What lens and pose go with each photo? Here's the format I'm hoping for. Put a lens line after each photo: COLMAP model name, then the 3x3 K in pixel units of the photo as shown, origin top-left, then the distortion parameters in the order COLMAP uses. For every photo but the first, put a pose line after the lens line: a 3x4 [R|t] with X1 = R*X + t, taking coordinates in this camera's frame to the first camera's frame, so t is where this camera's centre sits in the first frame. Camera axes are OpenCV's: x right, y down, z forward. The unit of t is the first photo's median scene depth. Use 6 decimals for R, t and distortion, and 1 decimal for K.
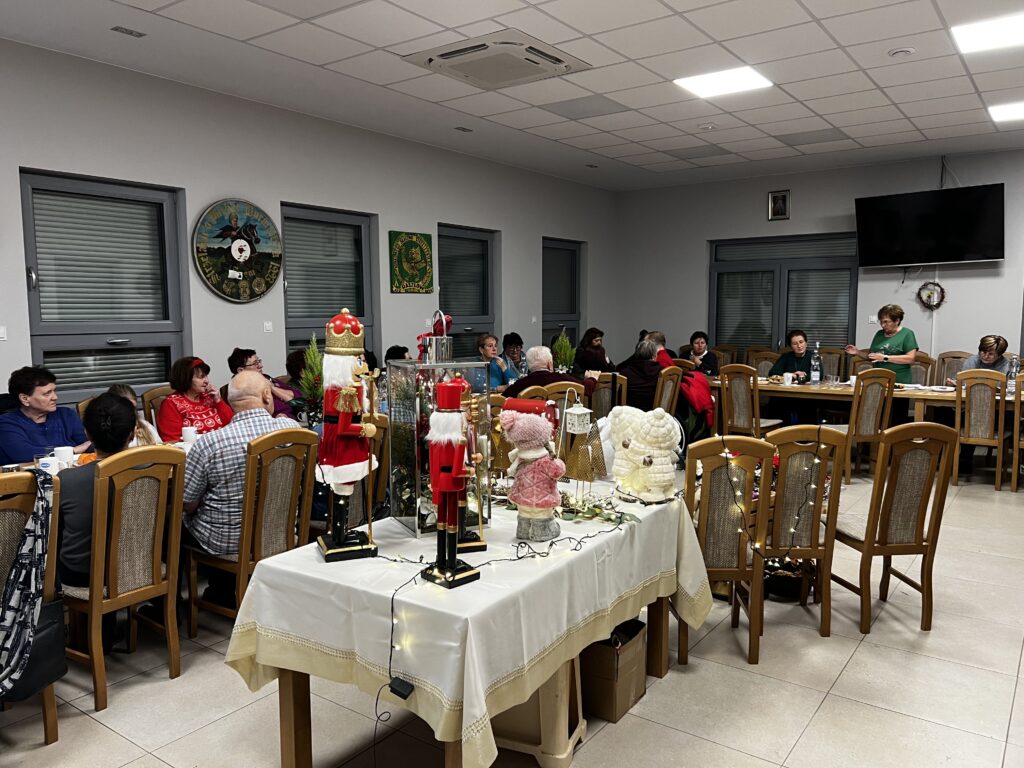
lens RADIAL K [[768.2, 0, 507.1], [0, 768.2, 385.5], [0, 0, 1]] dist [0.051841, -0.059910]
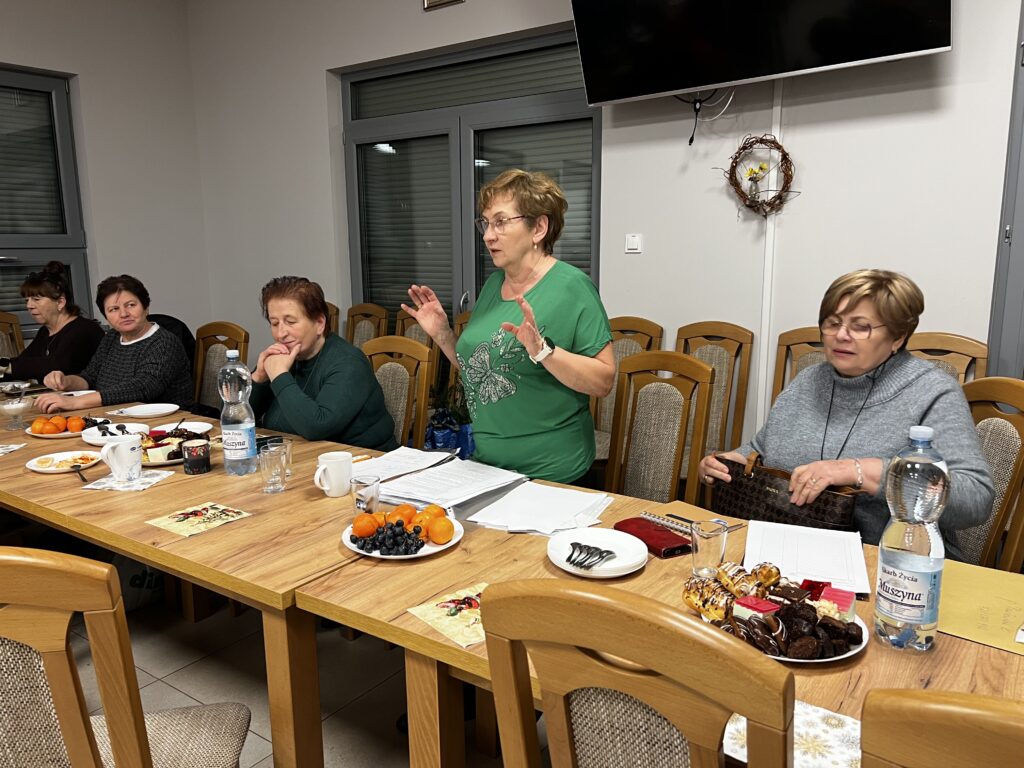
lens RADIAL K [[768.2, 0, 507.1], [0, 768.2, 385.5], [0, 0, 1]] dist [0.051841, -0.059910]
pose [[0.999904, -0.005641, 0.012629, 0.504388], [0.004613, 0.996784, 0.079998, -0.055013], [-0.013039, -0.079932, 0.996715, 0.749320]]
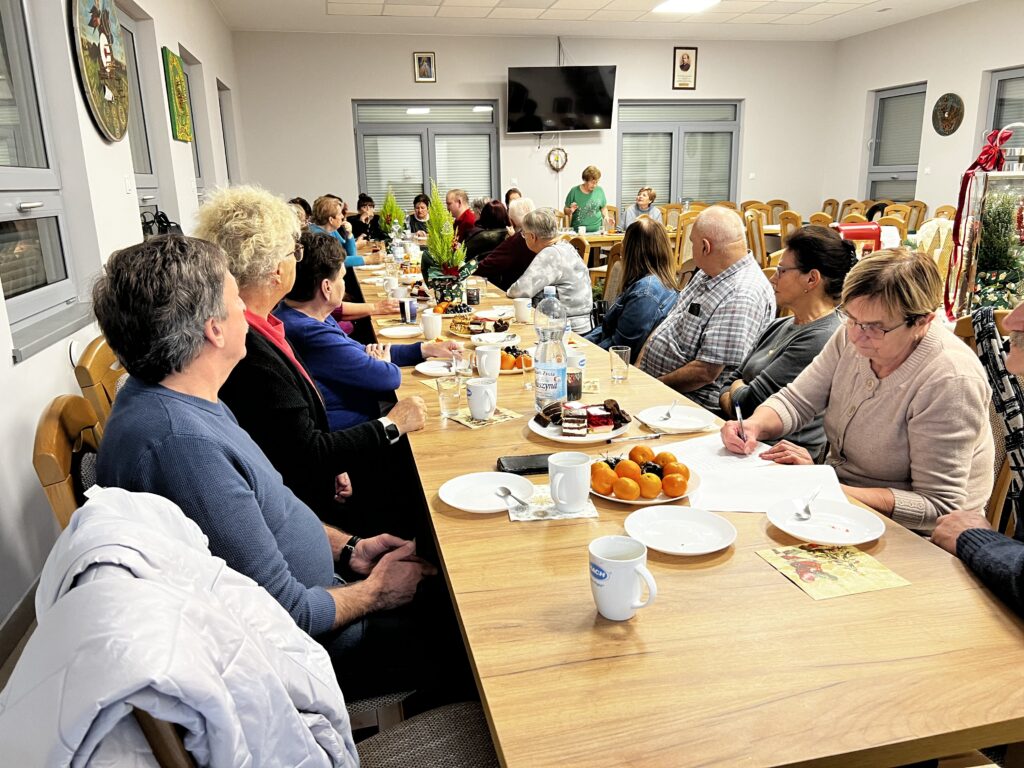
lens RADIAL K [[768.2, 0, 507.1], [0, 768.2, 385.5], [0, 0, 1]] dist [0.051841, -0.059910]
pose [[0.670989, -0.197035, 0.714809, -0.519268], [0.090376, 0.978591, 0.184911, -0.001040], [-0.735939, -0.059472, 0.674431, 0.274801]]
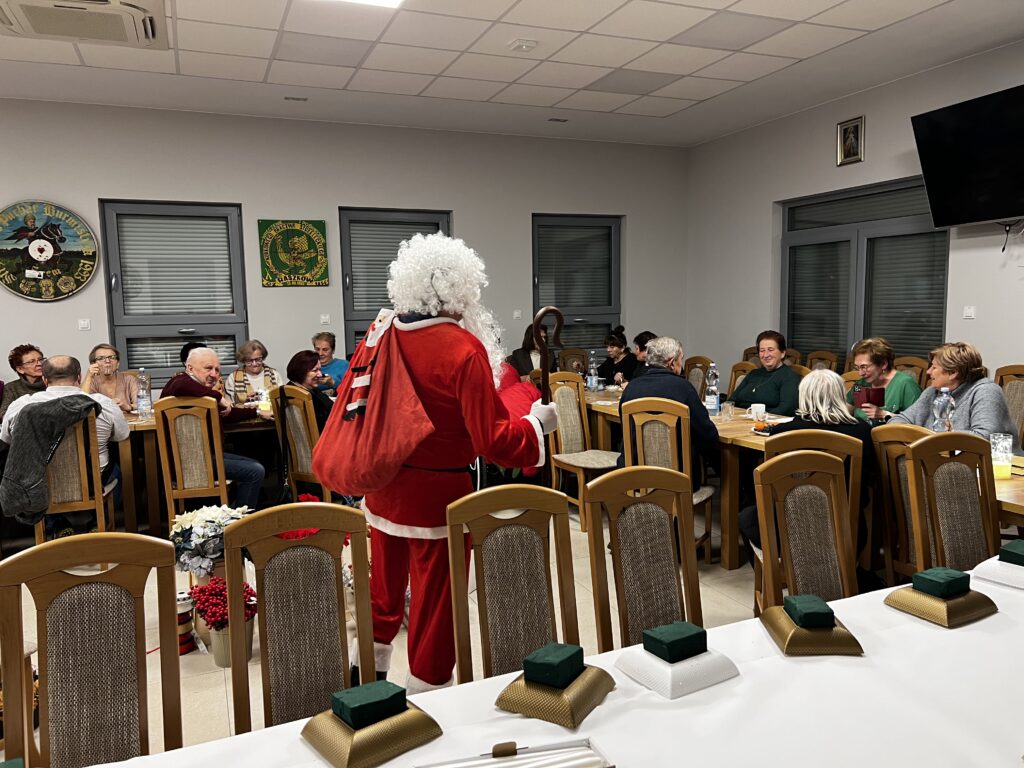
lens RADIAL K [[774.1, 0, 514.4], [0, 774.1, 386.3], [0, 0, 1]] dist [0.016894, -0.006782]
pose [[0.856255, 0.045233, -0.514569, 0.608566], [-0.037644, 0.998974, 0.025173, -0.036653], [0.515180, -0.002184, 0.857079, 0.364154]]
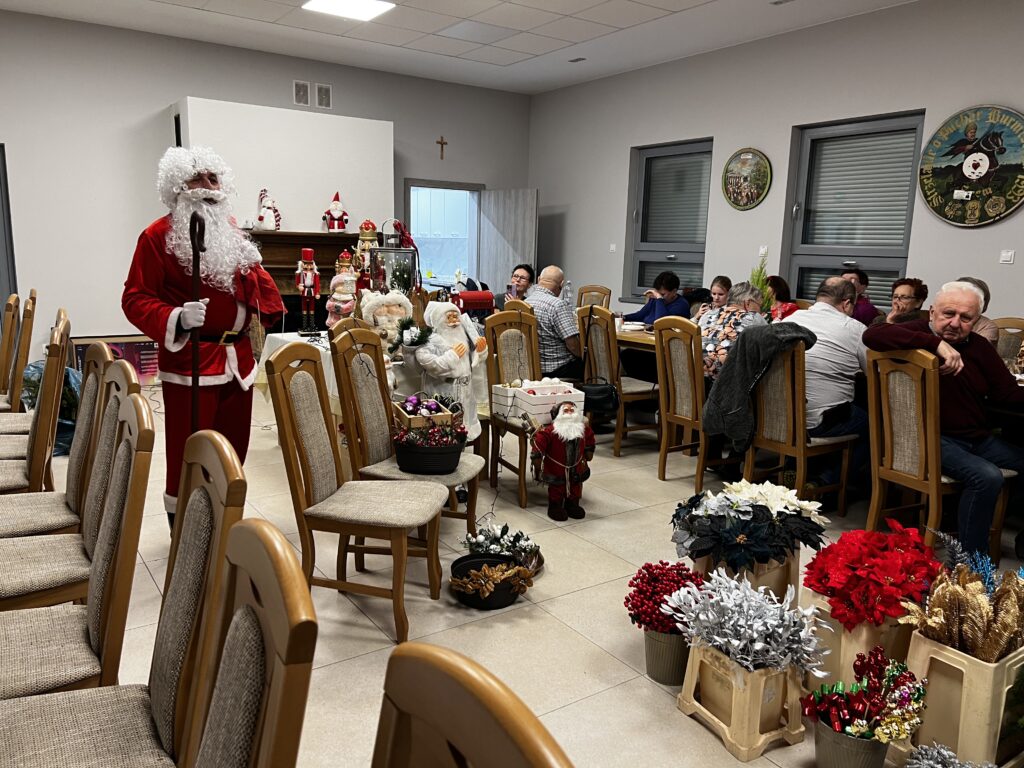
lens RADIAL K [[766.8, 0, 508.5], [0, 766.8, 389.2], [0, 0, 1]] dist [0.058764, -0.064798]
pose [[-0.334994, 0.171017, -0.926570, 0.569623], [-0.115164, 0.968585, 0.220408, -0.052645], [0.935156, 0.180543, -0.304775, 0.681469]]
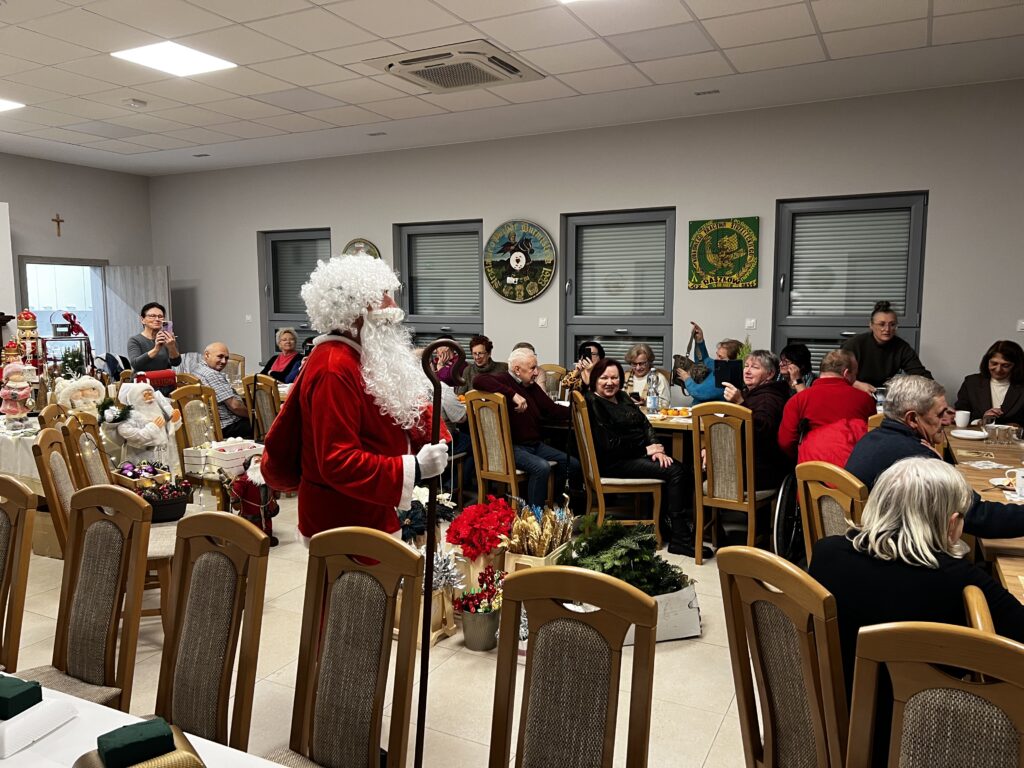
lens RADIAL K [[765.8, 0, 500.6], [0, 765.8, 389.6], [0, 0, 1]] dist [0.114000, -0.160002]
pose [[0.146054, 0.116831, -0.982354, 0.754230], [-0.094376, 0.990119, 0.103723, -0.078004], [0.984765, 0.077562, 0.155637, 0.659468]]
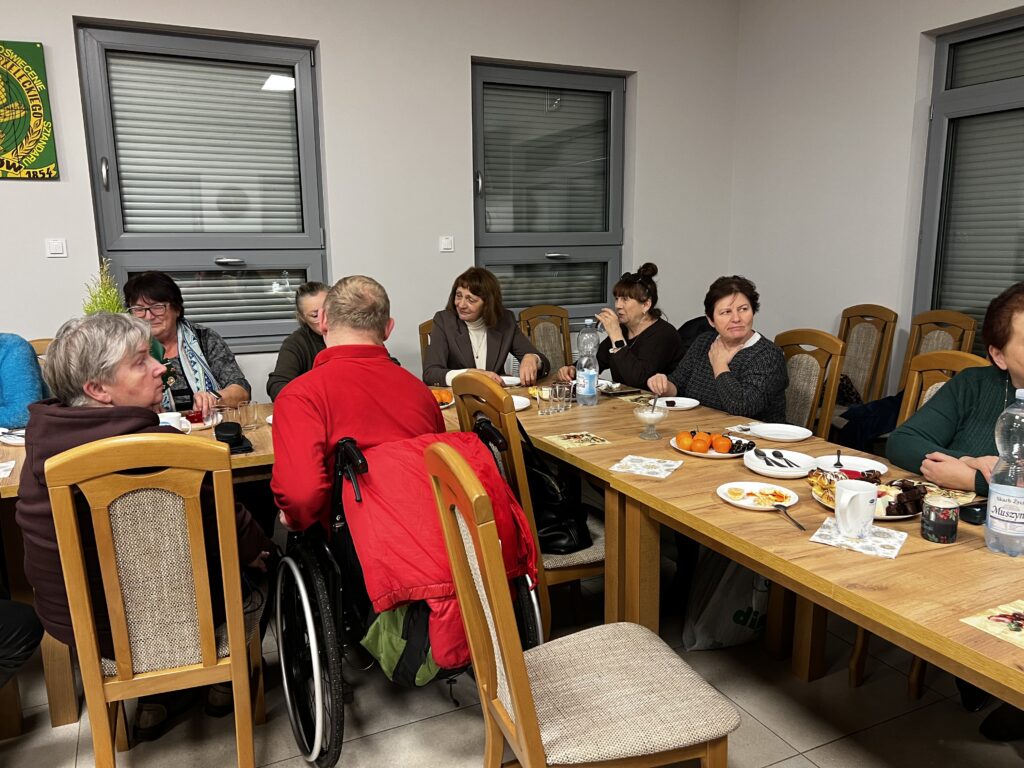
lens RADIAL K [[768.2, 0, 507.1], [0, 768.2, 385.5], [0, 0, 1]] dist [0.051841, -0.059910]
pose [[0.878918, 0.083638, -0.469582, 0.384815], [-0.041504, 0.994182, 0.099393, -0.061784], [0.475163, -0.067869, 0.877276, 0.781436]]
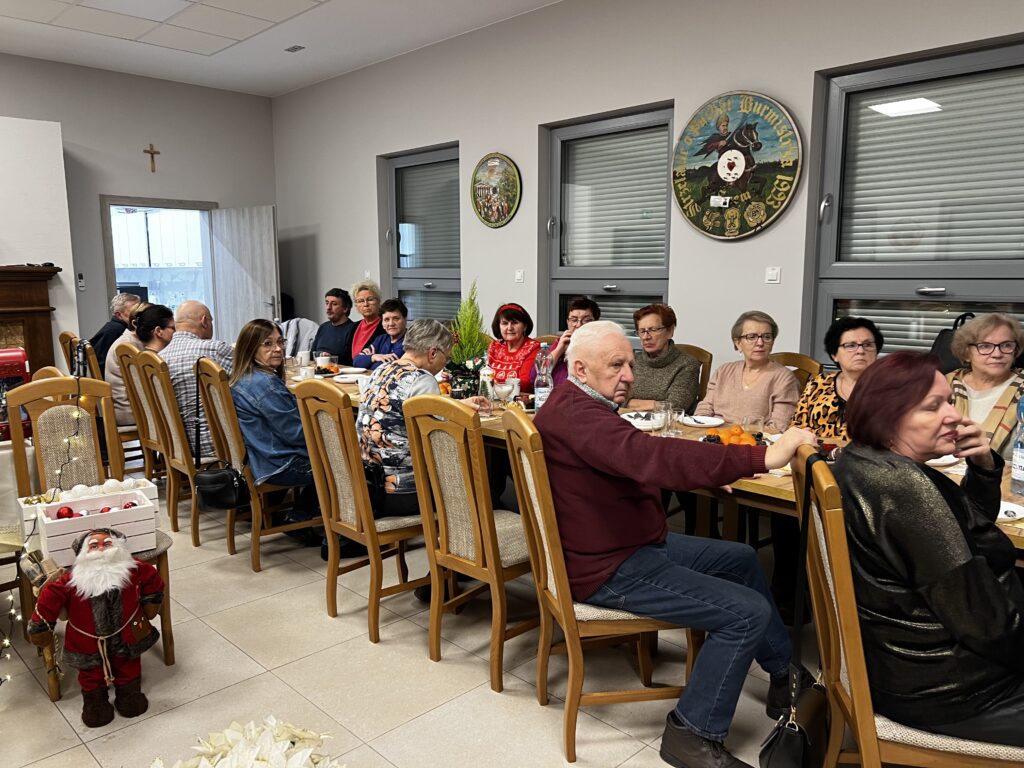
lens RADIAL K [[768.2, 0, 507.1], [0, 768.2, 385.5], [0, 0, 1]] dist [0.051841, -0.059910]
pose [[-0.168883, 0.149161, -0.974284, 0.346394], [-0.092529, 0.981718, 0.166338, -0.062561], [0.981283, 0.118241, -0.151993, 0.772547]]
